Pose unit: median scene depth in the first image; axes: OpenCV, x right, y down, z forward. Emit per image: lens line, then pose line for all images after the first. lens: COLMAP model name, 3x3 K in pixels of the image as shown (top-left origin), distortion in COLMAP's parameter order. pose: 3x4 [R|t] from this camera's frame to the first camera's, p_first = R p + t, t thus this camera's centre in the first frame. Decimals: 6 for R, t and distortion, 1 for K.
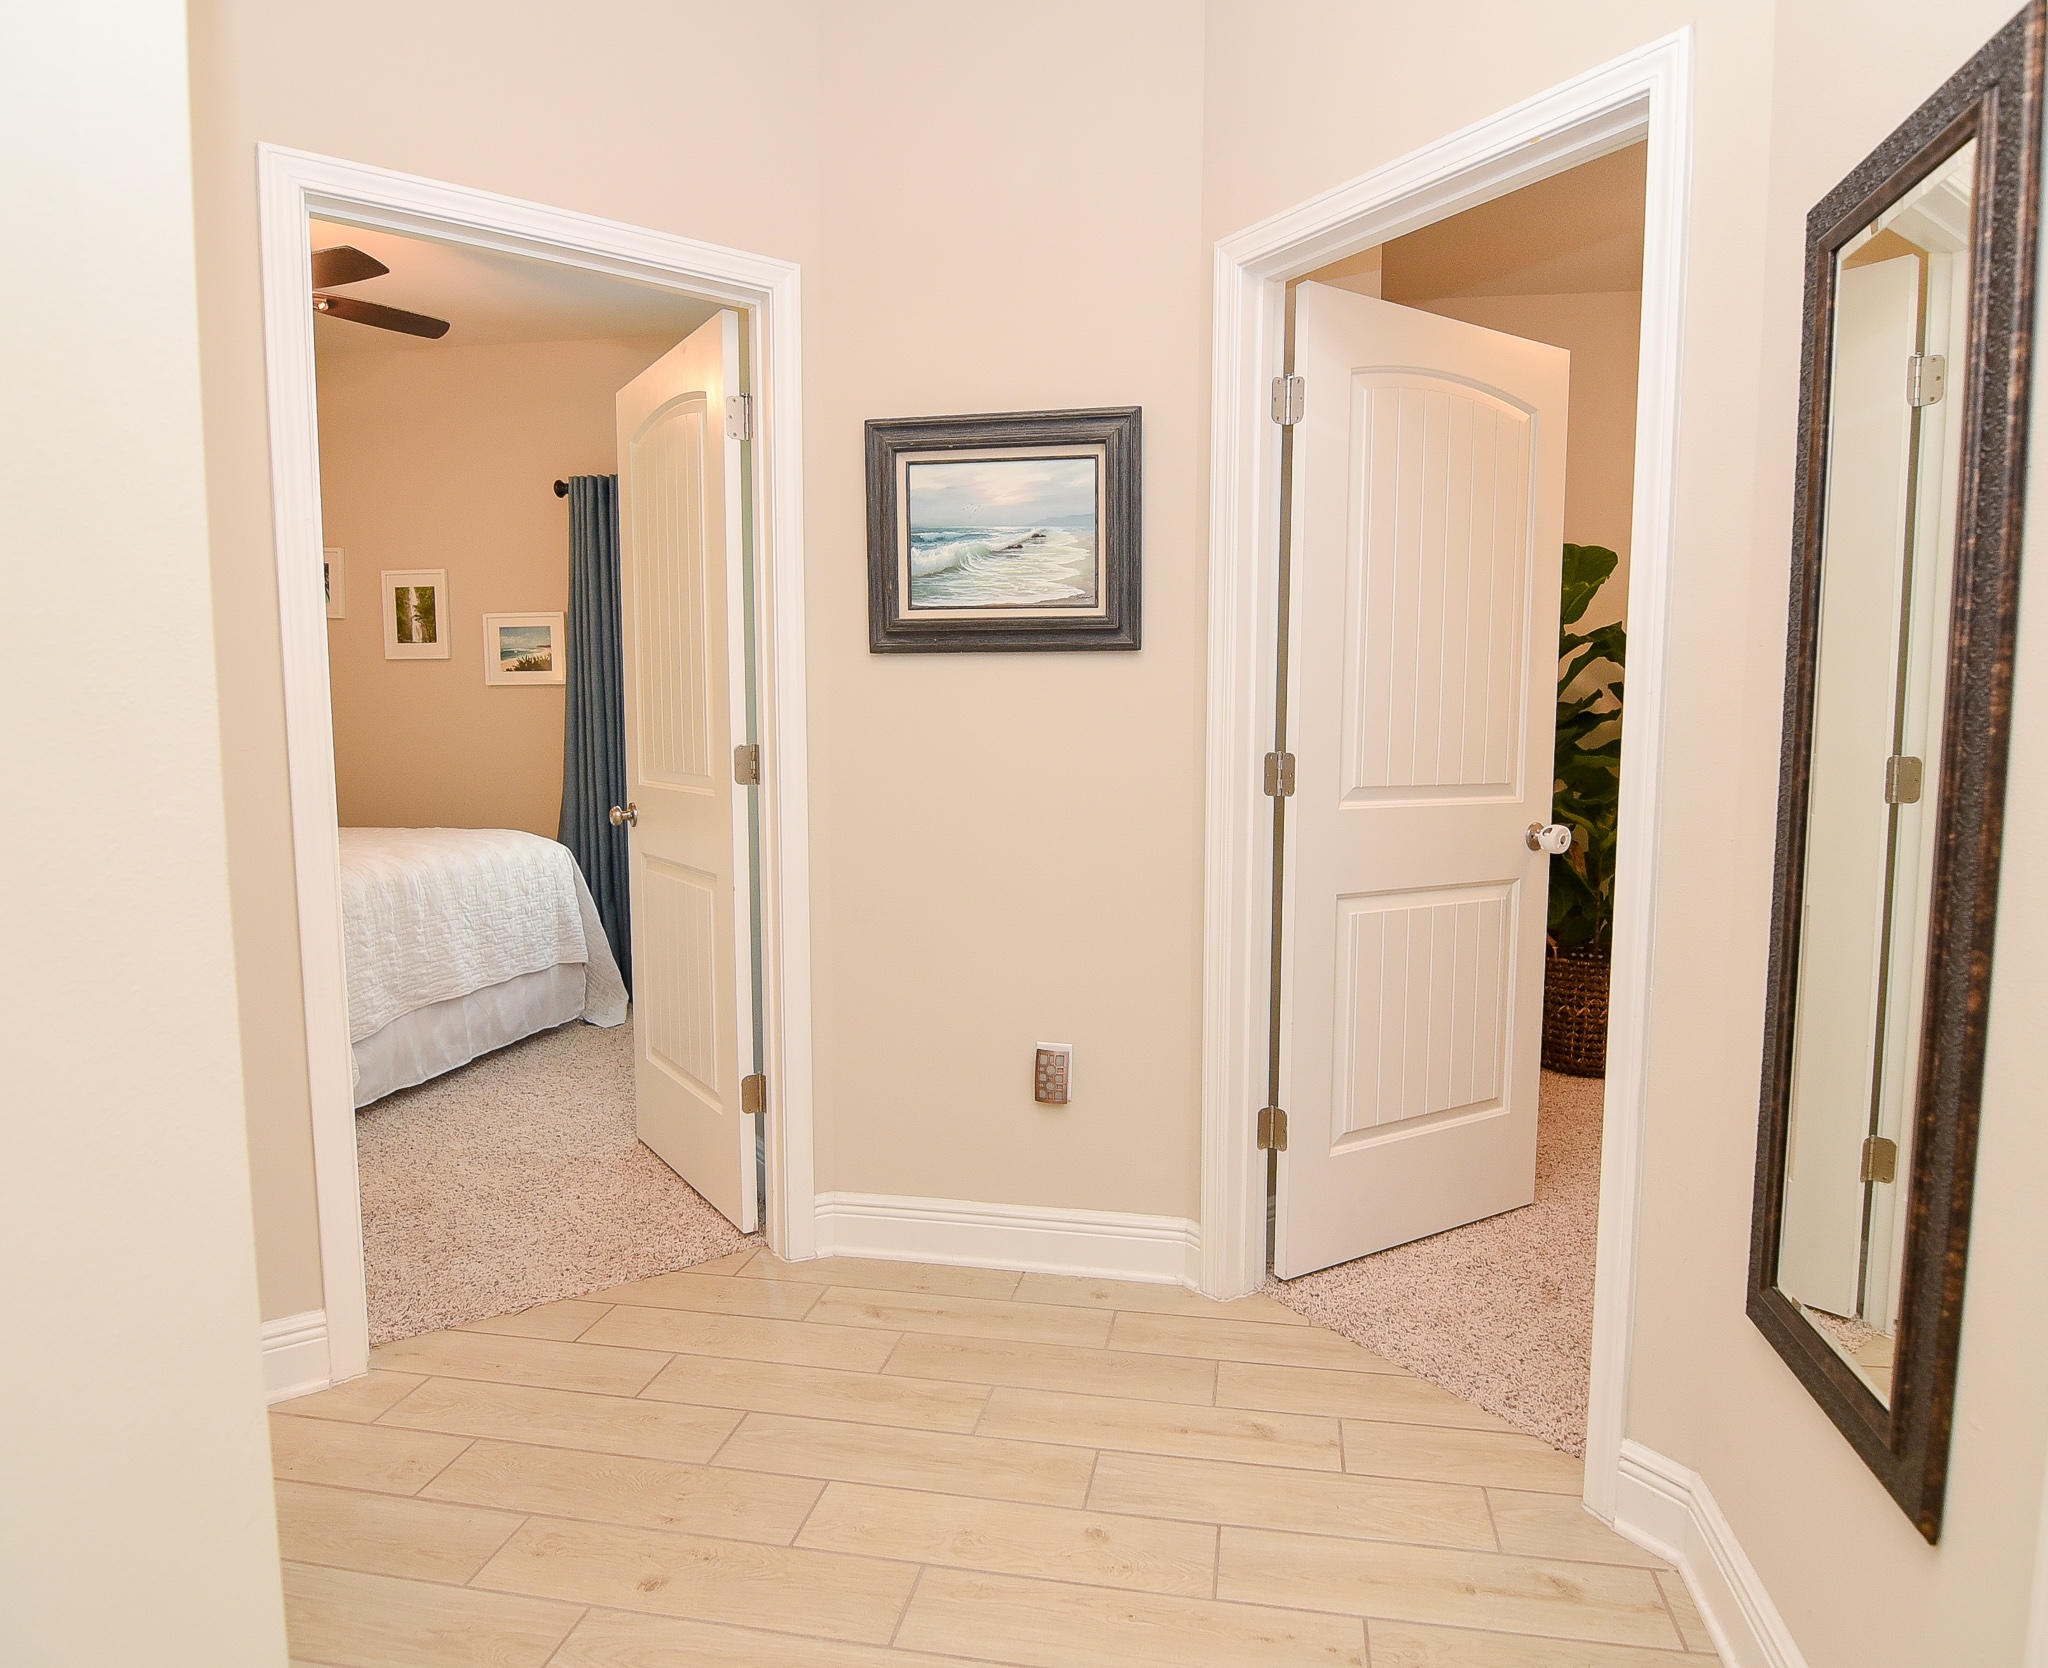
lens RADIAL K [[1230.8, 0, 1029.5], [0, 1230.8, 847.8], [0, 0, 1]] dist [0.014342, -0.000678]
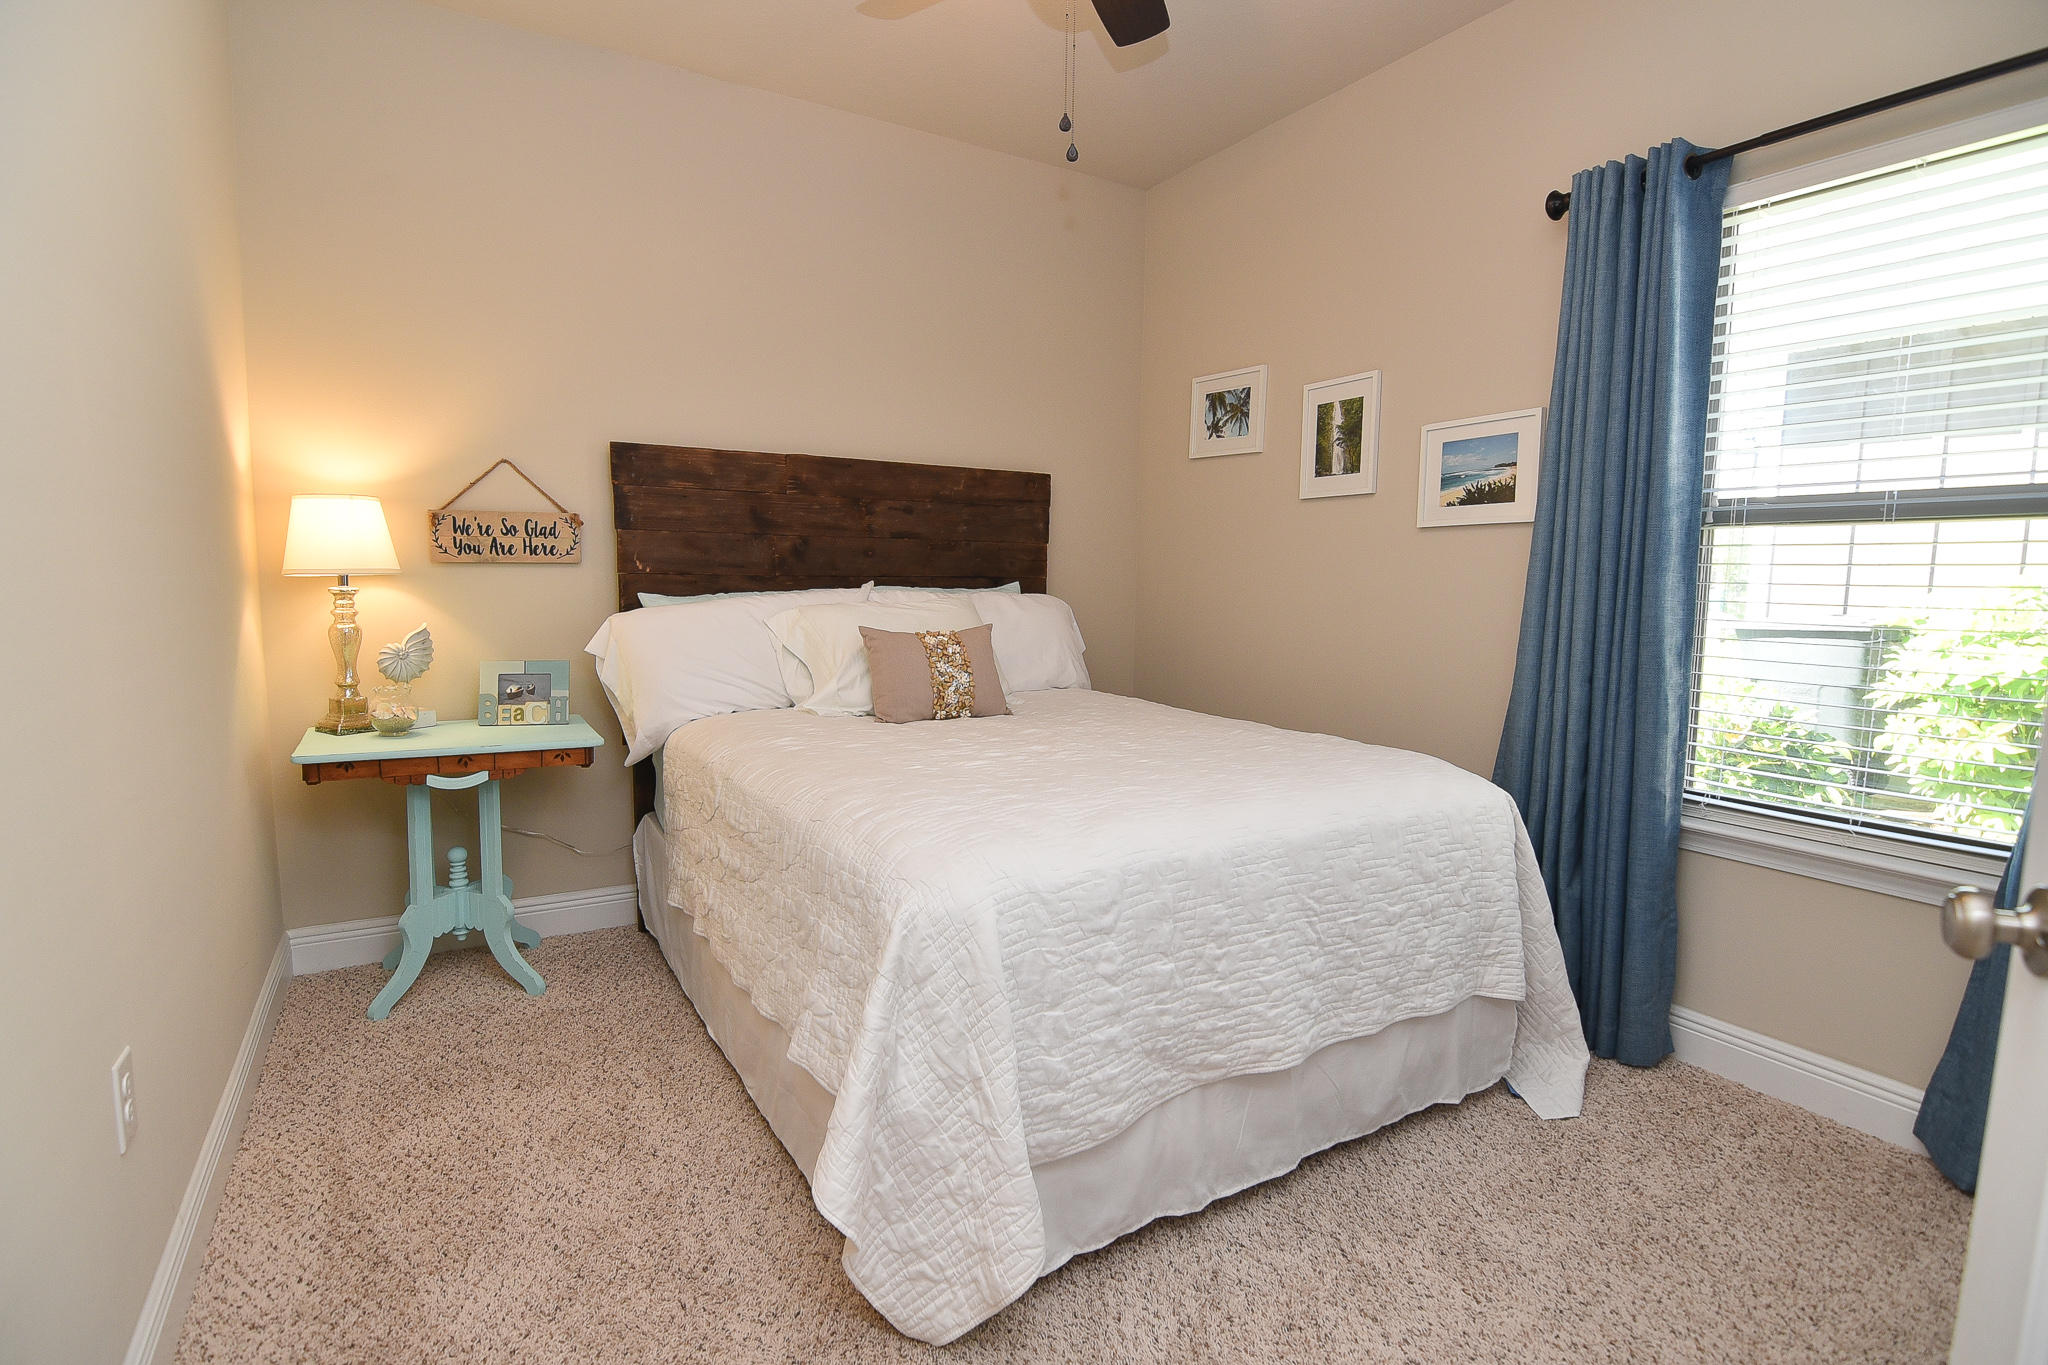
lens RADIAL K [[987.4, 0, 1018.2], [0, 987.4, 689.8], [0, 0, 1]] dist [-0.017213, -0.004683]
pose [[0.670656, 0.090151, -0.736270, -0.175514], [-0.077857, 0.995660, 0.050993, -0.051495], [0.737671, 0.023125, 0.674764, 0.468328]]
